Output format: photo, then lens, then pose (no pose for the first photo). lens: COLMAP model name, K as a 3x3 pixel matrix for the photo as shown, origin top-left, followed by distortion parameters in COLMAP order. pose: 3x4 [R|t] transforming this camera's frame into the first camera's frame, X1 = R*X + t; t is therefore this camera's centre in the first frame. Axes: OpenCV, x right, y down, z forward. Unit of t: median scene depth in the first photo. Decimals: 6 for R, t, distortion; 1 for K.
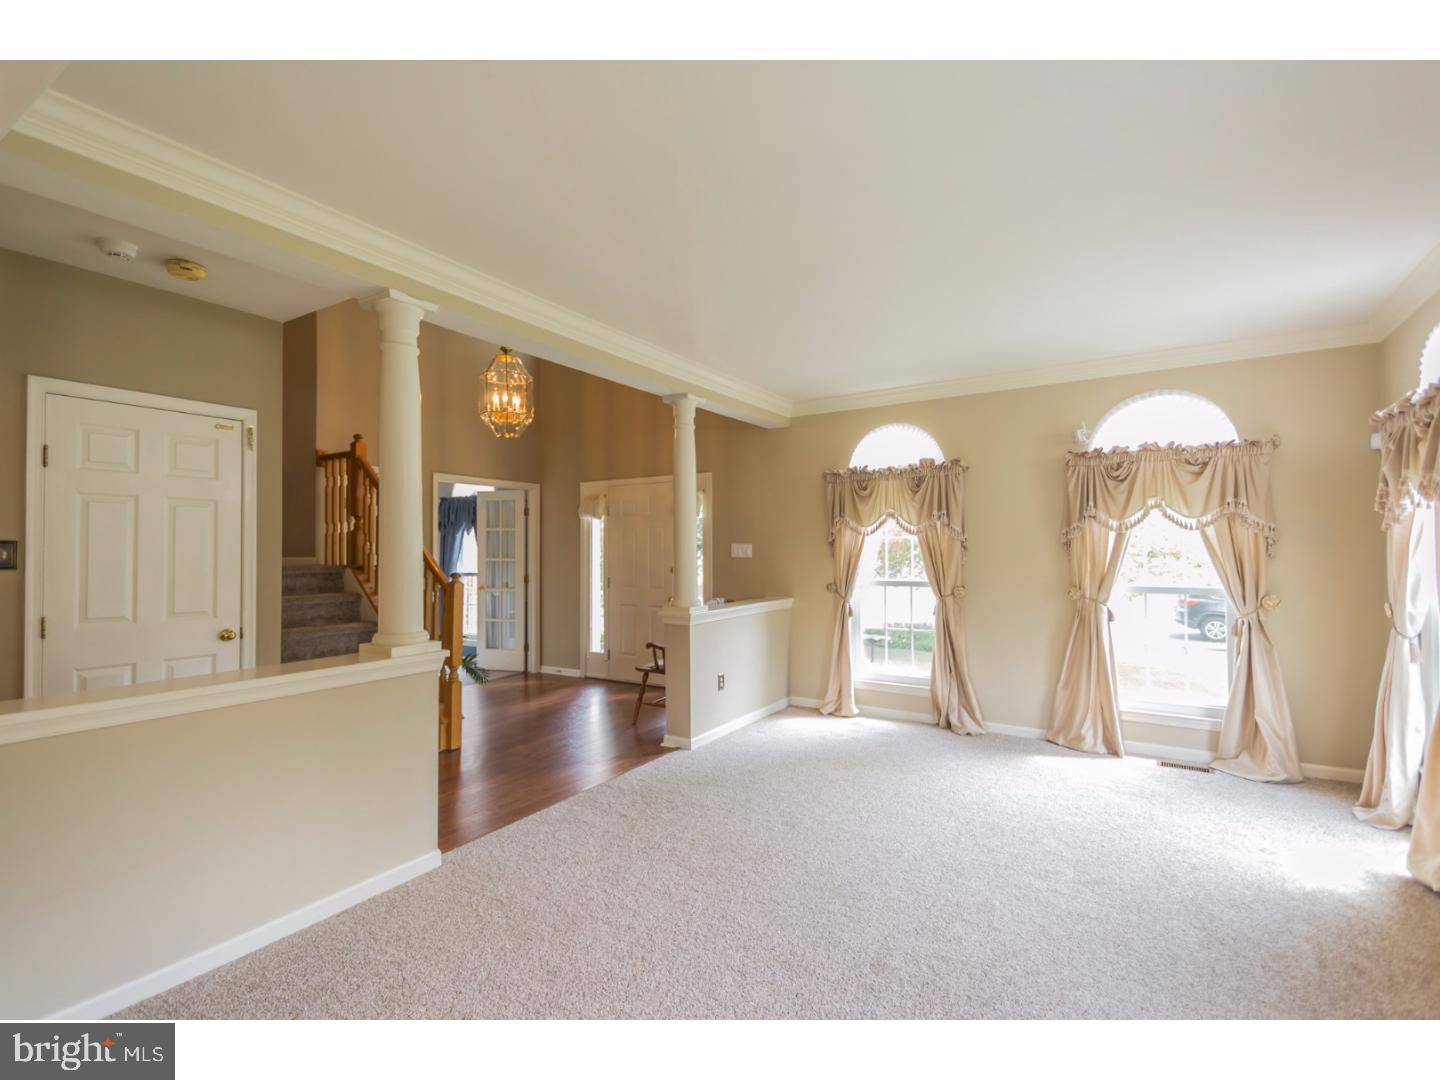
lens RADIAL K [[667.0, 0, 701.1], [0, 667.0, 535.8], [0, 0, 1]] dist [0.031523, 0.000108]
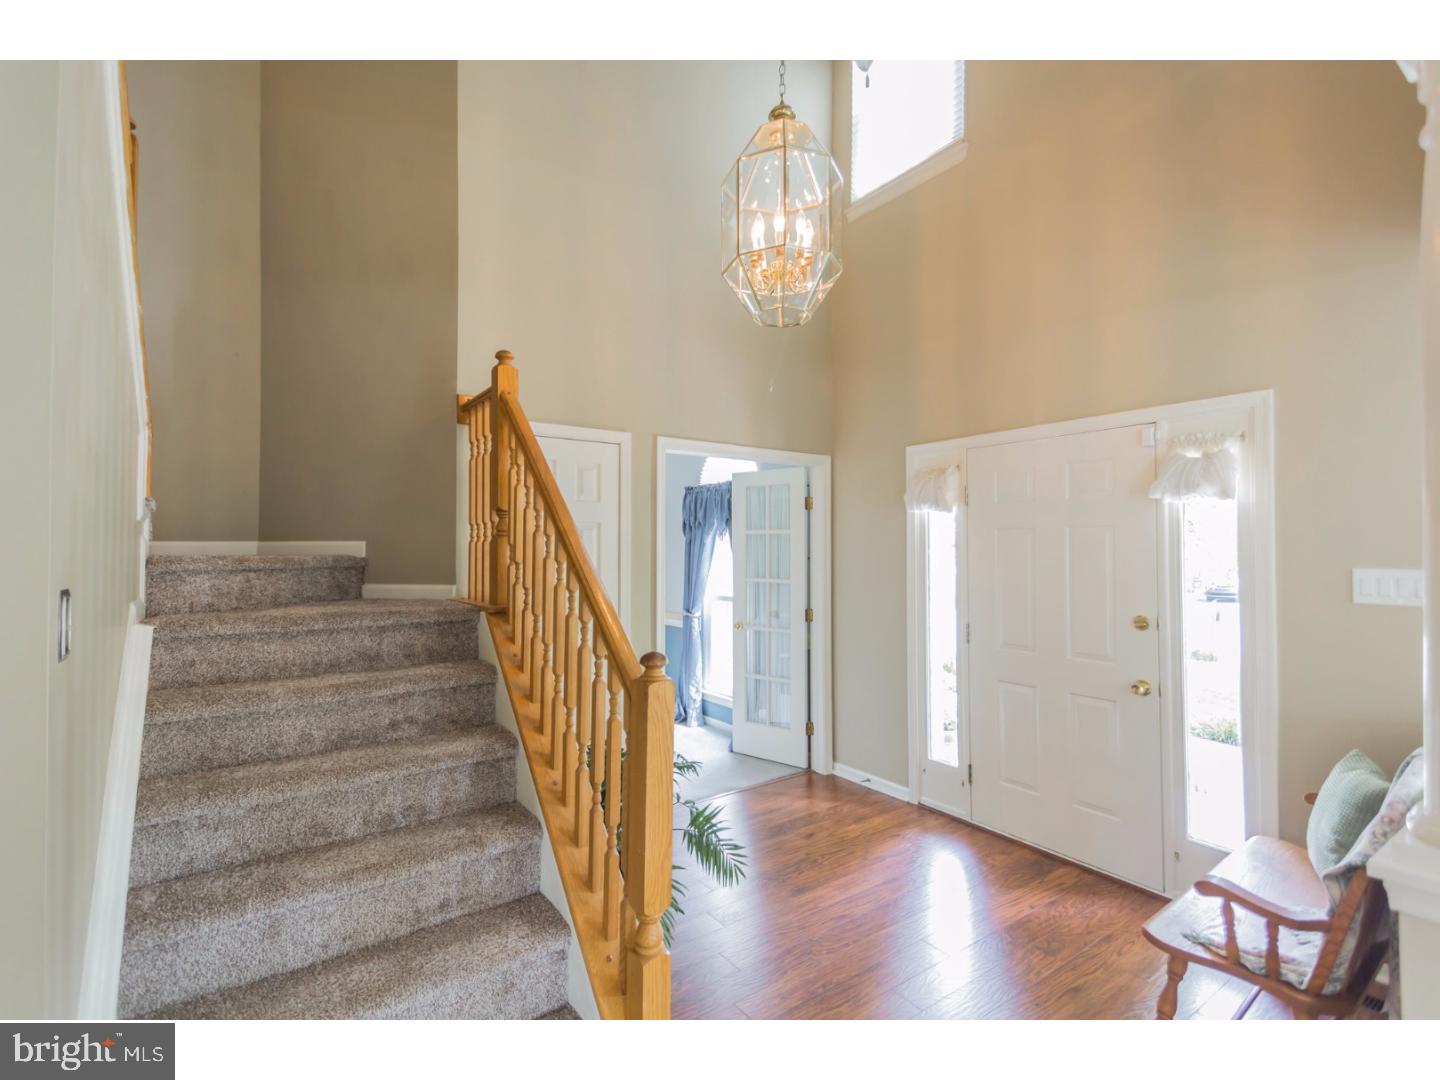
lens RADIAL K [[667.0, 0, 701.1], [0, 667.0, 535.8], [0, 0, 1]] dist [0.031523, 0.000108]
pose [[0.925130, -0.002695, -0.379642, -0.130285], [0.002865, 0.999996, -0.000117, -0.006648], [0.379640, -0.000980, 0.925134, 0.431762]]
